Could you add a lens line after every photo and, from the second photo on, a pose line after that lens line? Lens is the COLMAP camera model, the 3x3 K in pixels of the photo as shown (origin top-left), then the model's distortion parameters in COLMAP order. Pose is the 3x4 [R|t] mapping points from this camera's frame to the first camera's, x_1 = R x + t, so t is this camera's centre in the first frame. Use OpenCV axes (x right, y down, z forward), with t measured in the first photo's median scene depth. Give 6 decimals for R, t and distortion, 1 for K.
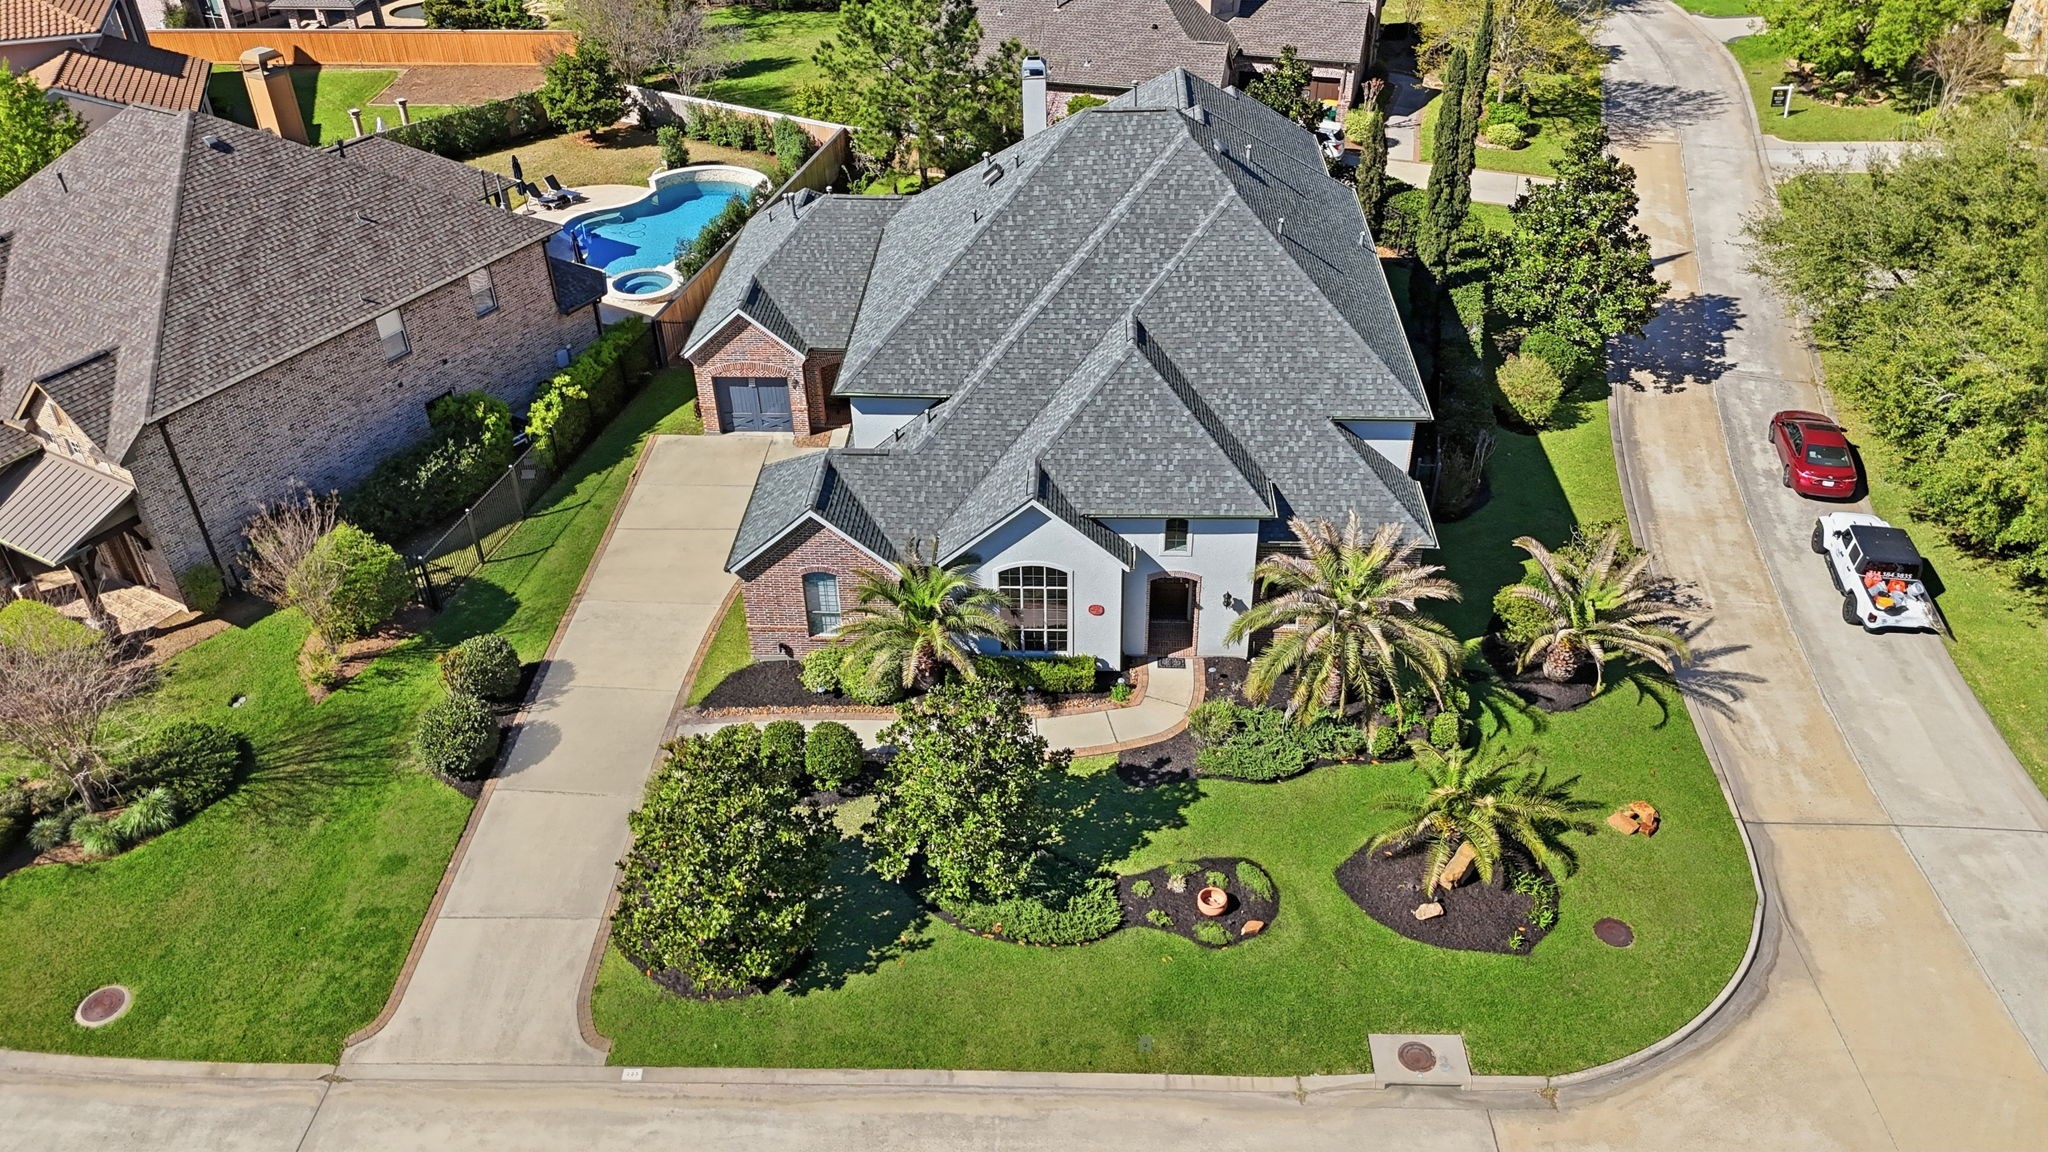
lens RADIAL K [[1510.9, 0, 1032.8], [0, 1510.9, 578.4], [0, 0, 1]] dist [0.052407, -0.020471]
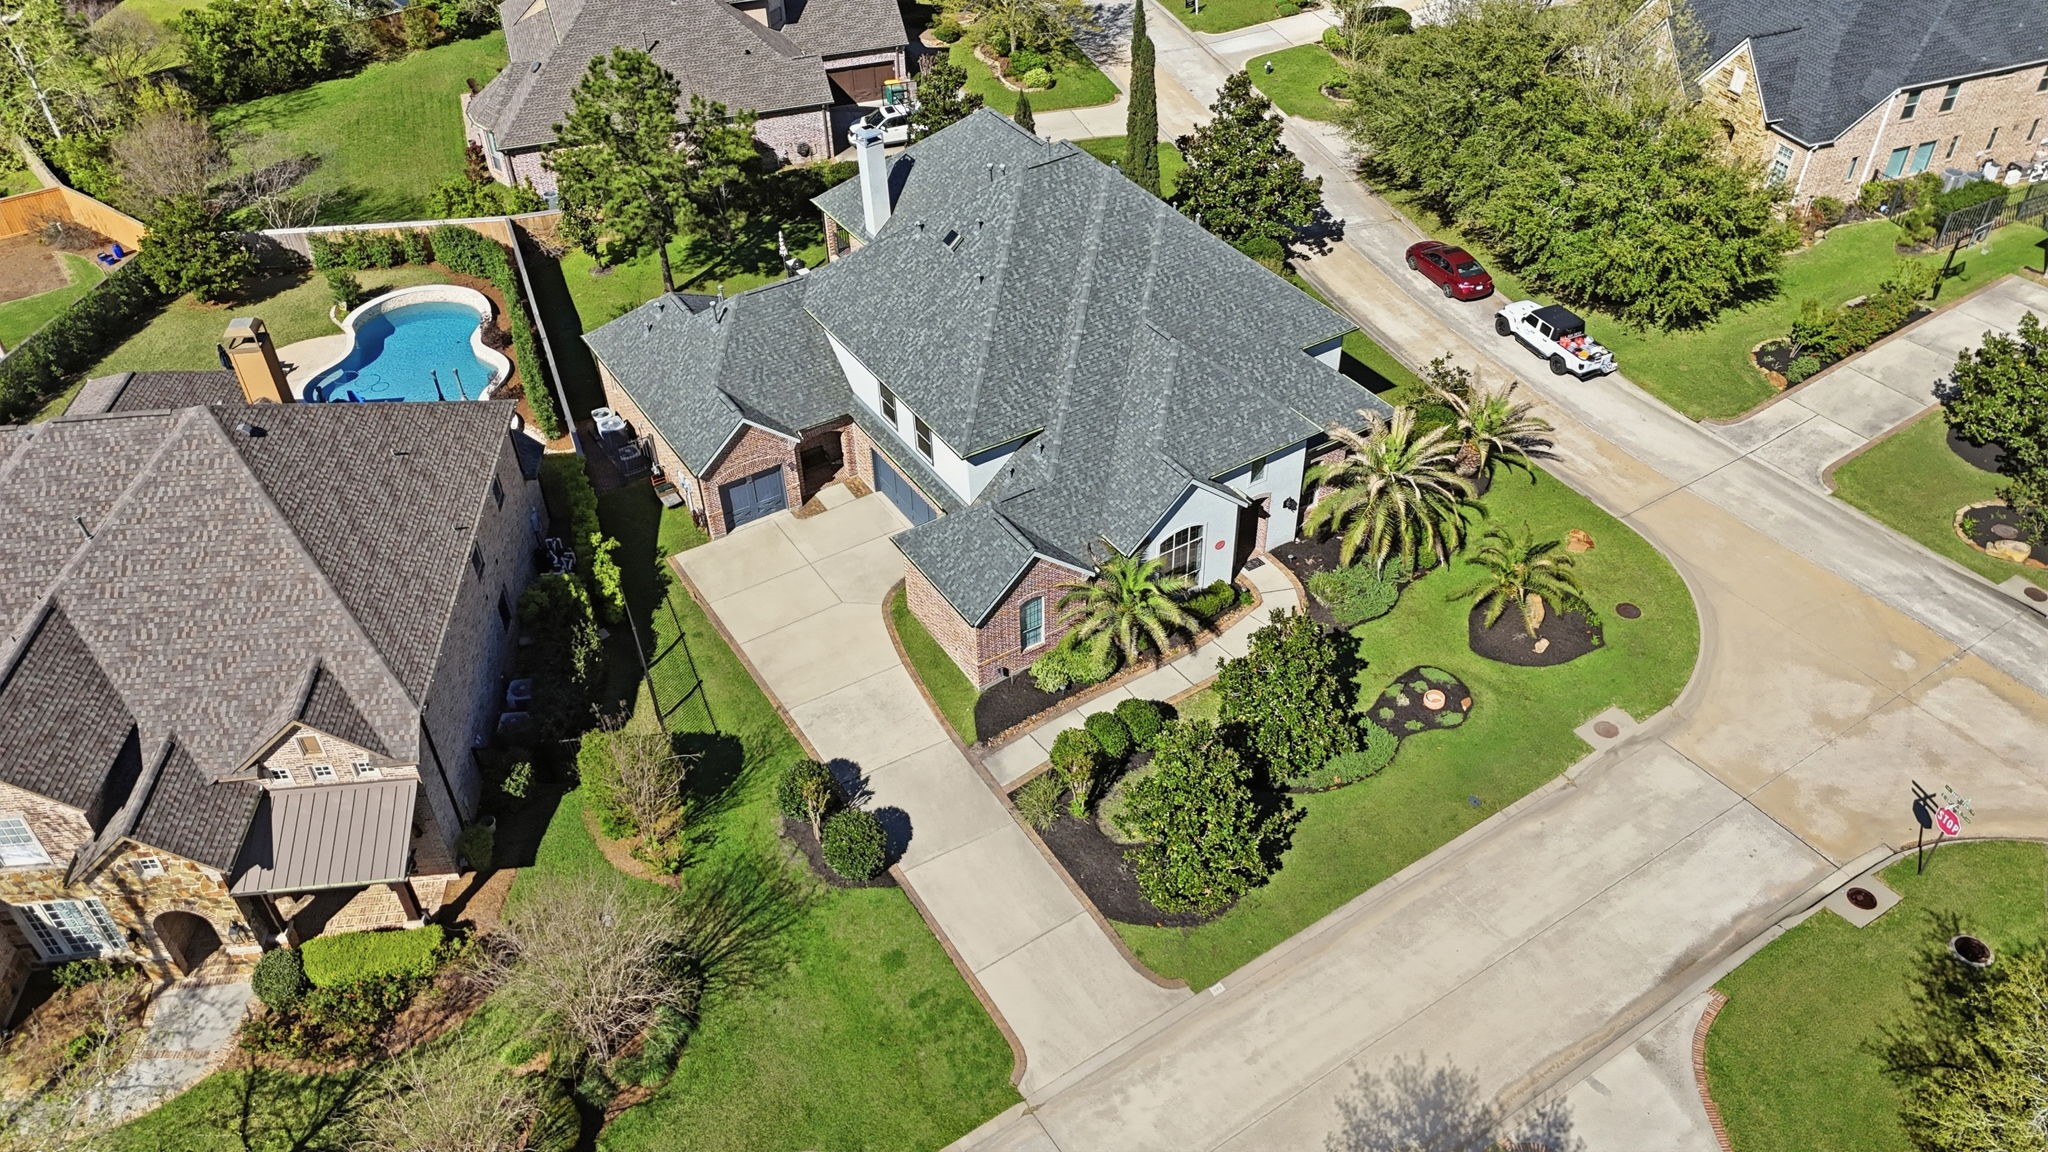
lens RADIAL K [[1510.9, 0, 1033.1], [0, 1510.9, 570.3], [0, 0, 1]] dist [0.052407, -0.020471]
pose [[0.818815, -0.367654, 0.440877, -0.629106], [0.338112, 0.929524, 0.147188, -0.191787], [-0.463920, 0.028546, 0.885417, -0.068880]]
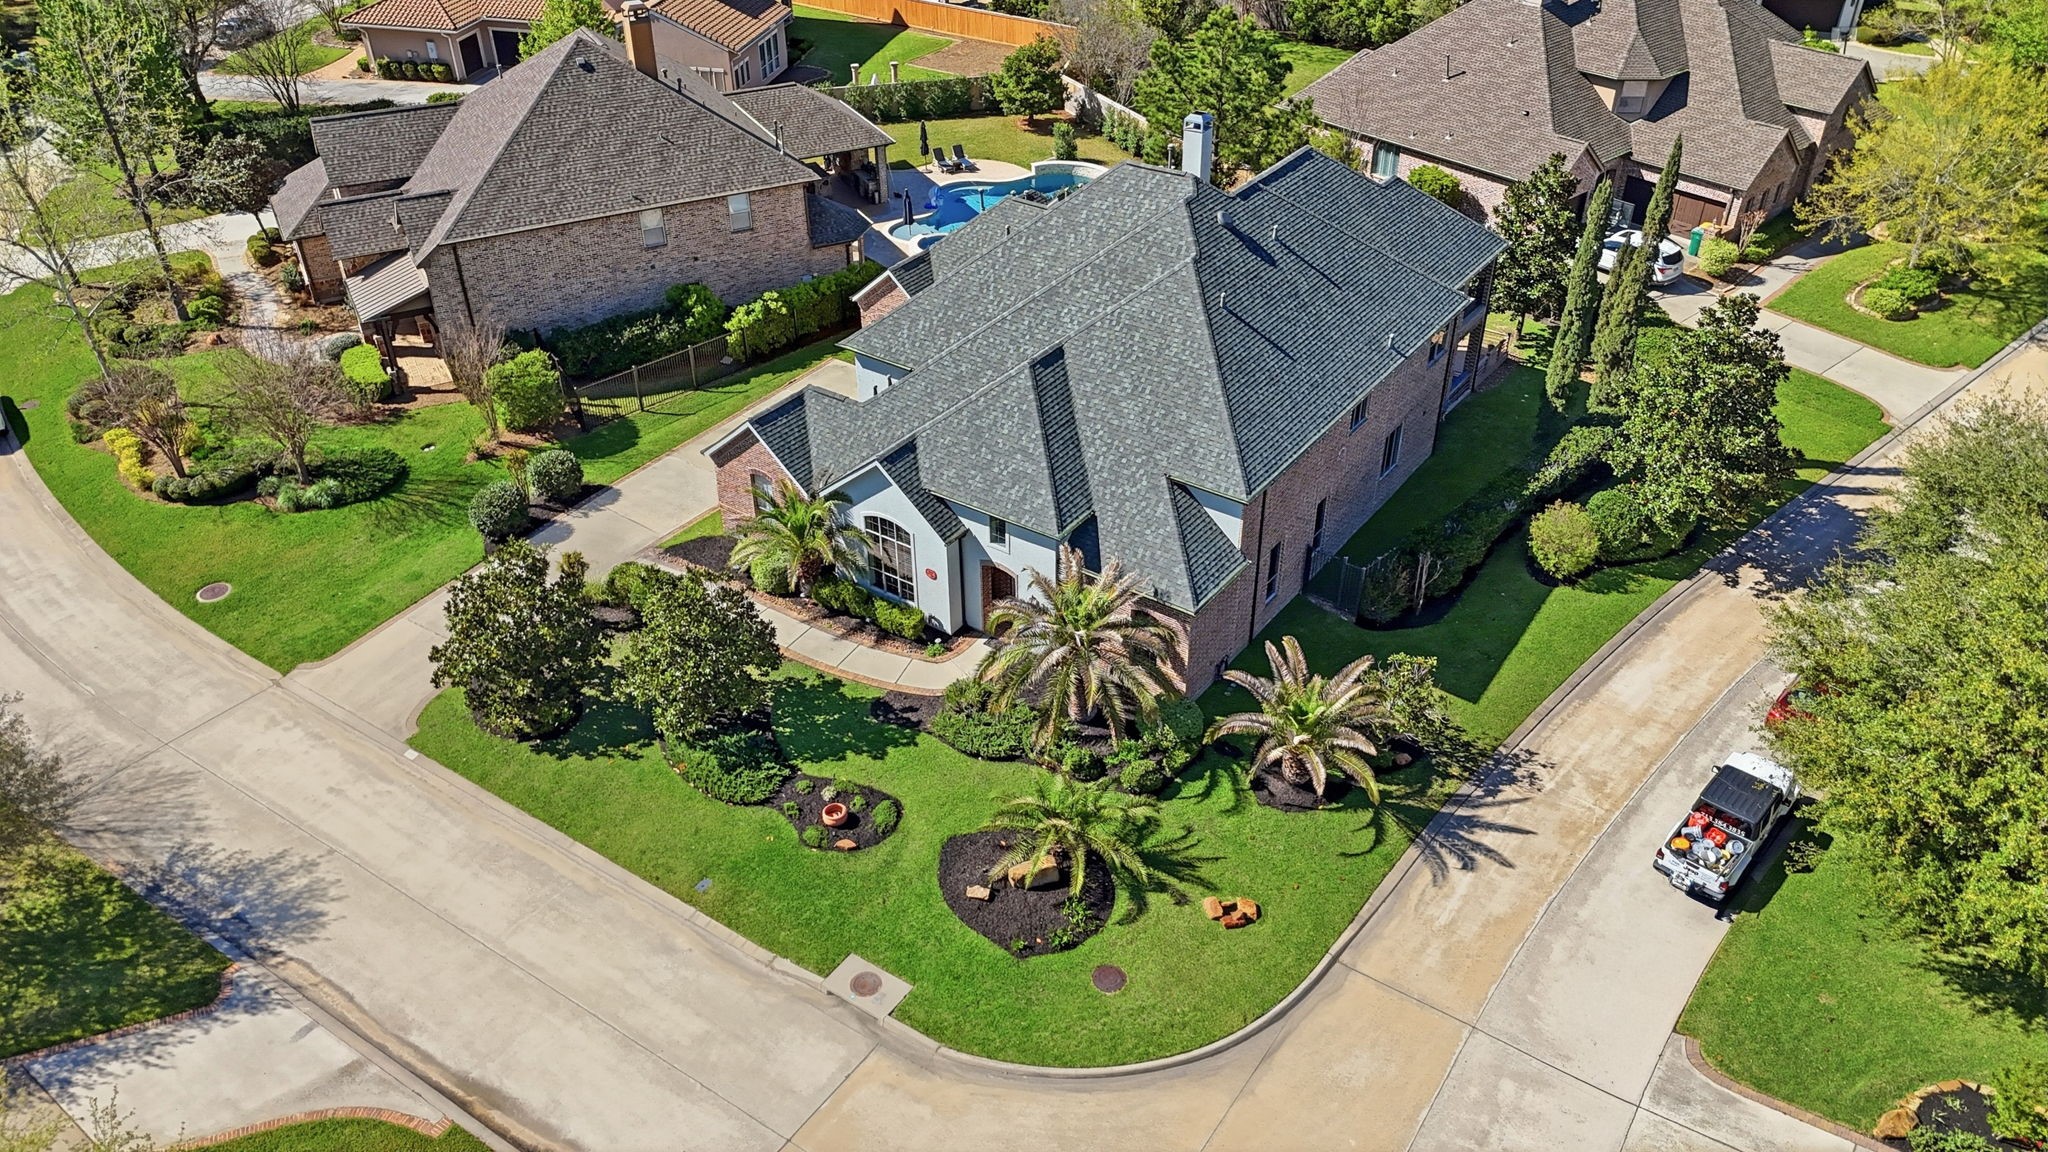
lens RADIAL K [[1510.9, 0, 1035.1], [0, 1510.9, 582.7], [0, 0, 1]] dist [0.052407, -0.020471]
pose [[0.844109, 0.314769, -0.434051, 0.579974], [-0.315868, 0.946082, 0.071812, -0.076619], [0.433252, 0.076486, 0.898021, -0.009168]]
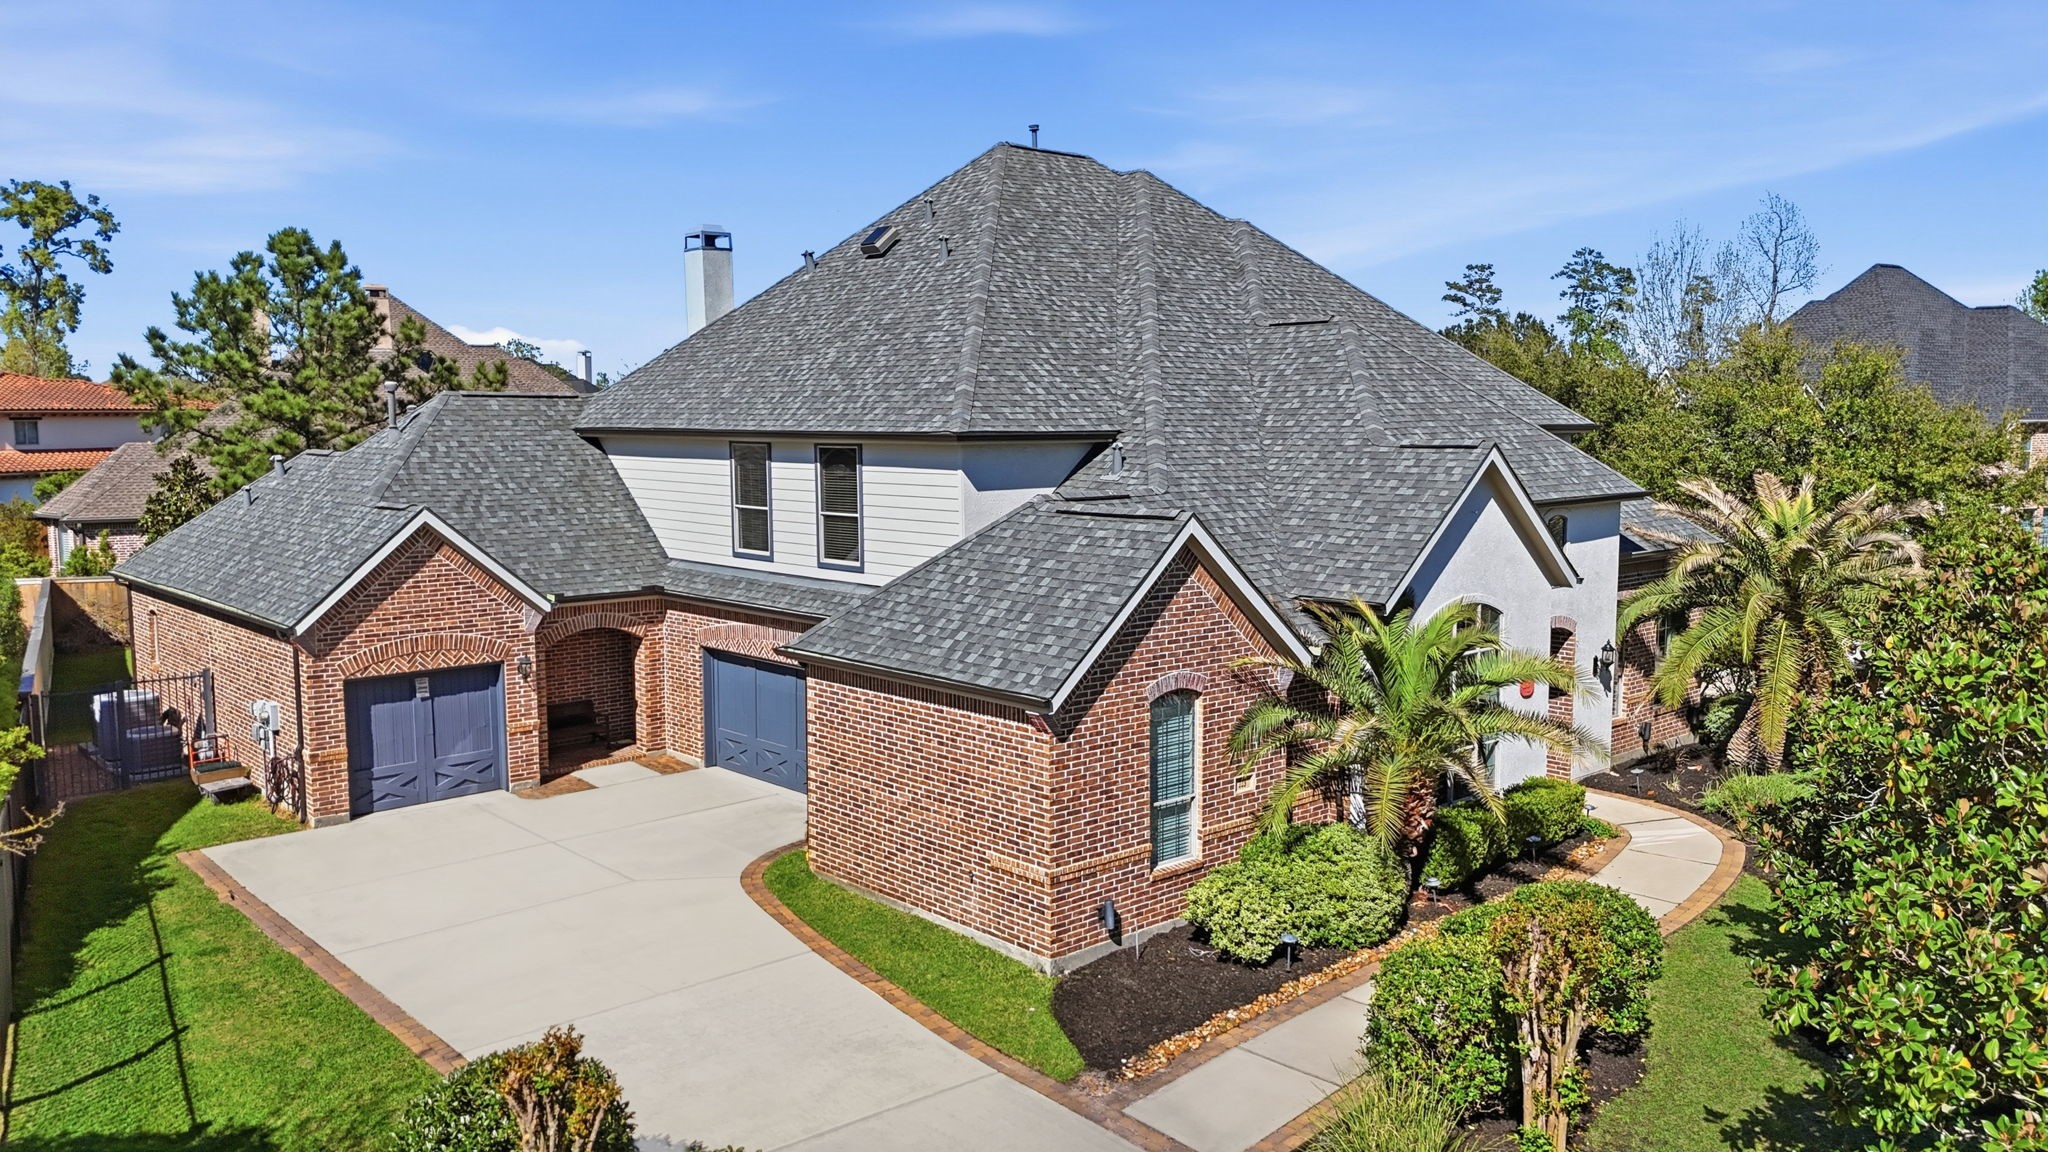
lens RADIAL K [[1510.9, 0, 1037.6], [0, 1510.9, 563.8], [0, 0, 1]] dist [0.052407, -0.020471]
pose [[0.707939, -0.069604, 0.702836, -0.462605], [0.408401, 0.852233, -0.326966, 0.090497], [-0.576222, 0.518511, 0.631756, 0.676324]]
